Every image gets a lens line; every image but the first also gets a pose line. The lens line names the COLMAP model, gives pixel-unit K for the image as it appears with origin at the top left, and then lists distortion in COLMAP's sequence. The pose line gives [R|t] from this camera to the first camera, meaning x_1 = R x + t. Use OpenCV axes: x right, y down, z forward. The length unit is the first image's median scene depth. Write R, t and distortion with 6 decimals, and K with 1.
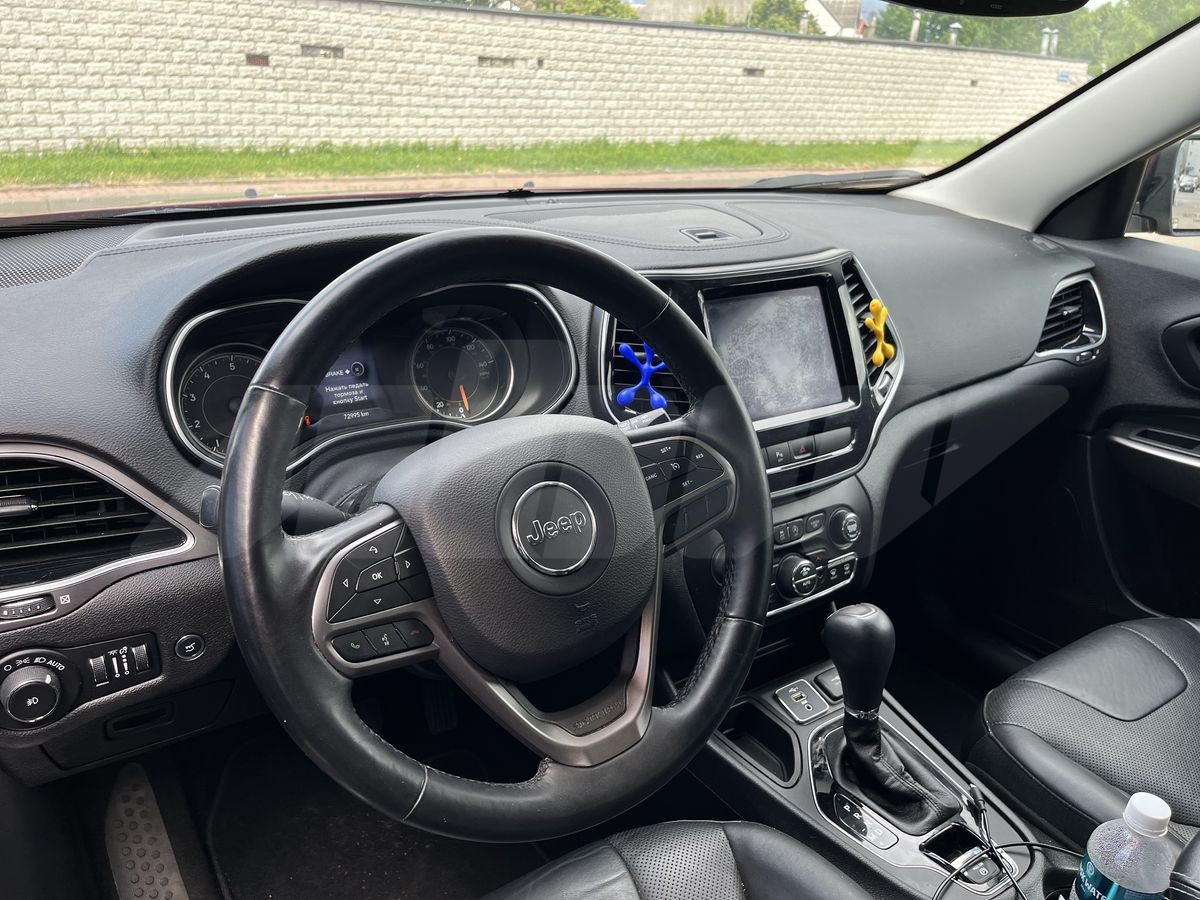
lens RADIAL K [[904.8, 0, 603.6], [0, 904.8, 459.9], [0, 0, 1]] dist [0.043513, -0.044639]
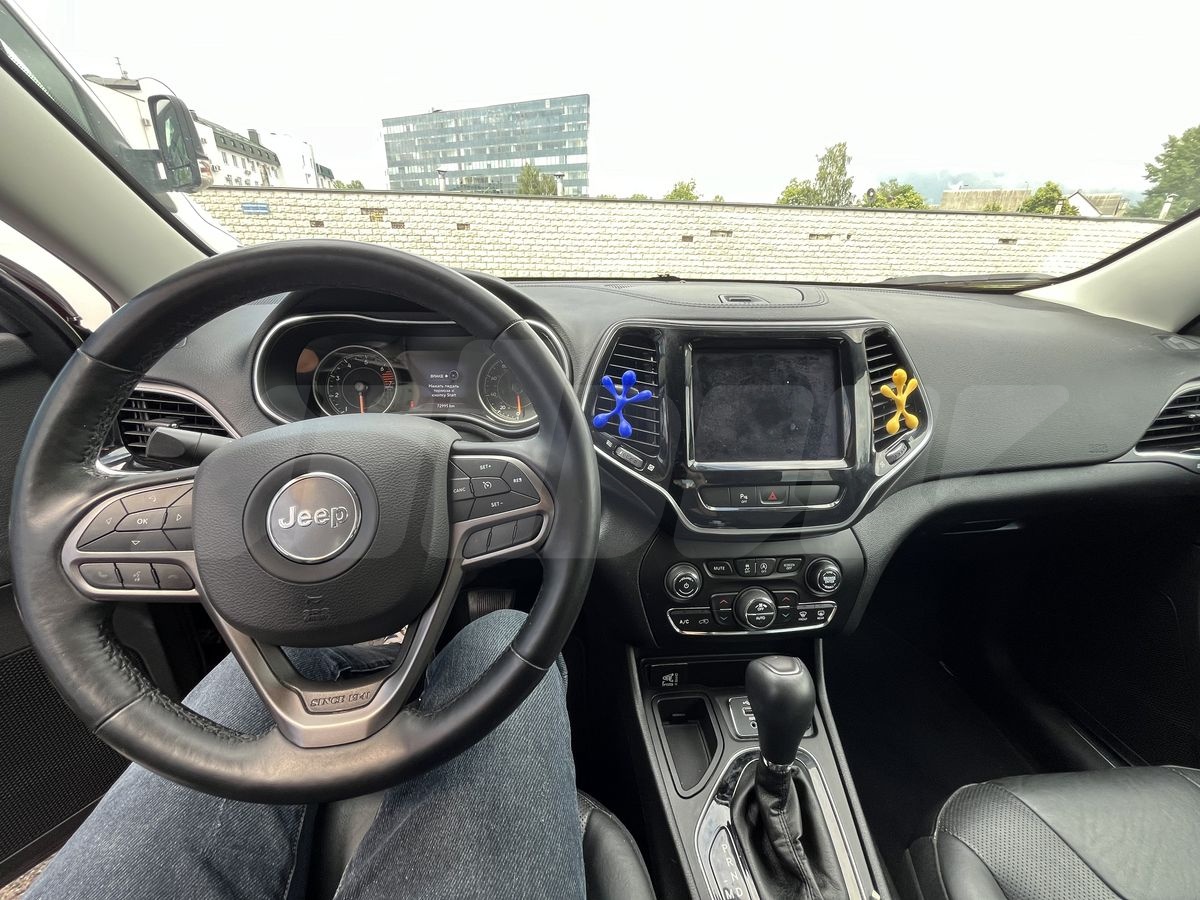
lens RADIAL K [[483.9, 0, 603.6], [0, 483.9, 444.9], [0, 0, 1]] dist [-0.003058, 0.000169]
pose [[0.870340, 0.173997, -0.460687, 0.272386], [-0.180606, 0.983095, 0.030101, -0.048274], [0.458137, 0.057004, 0.887052, 0.363914]]
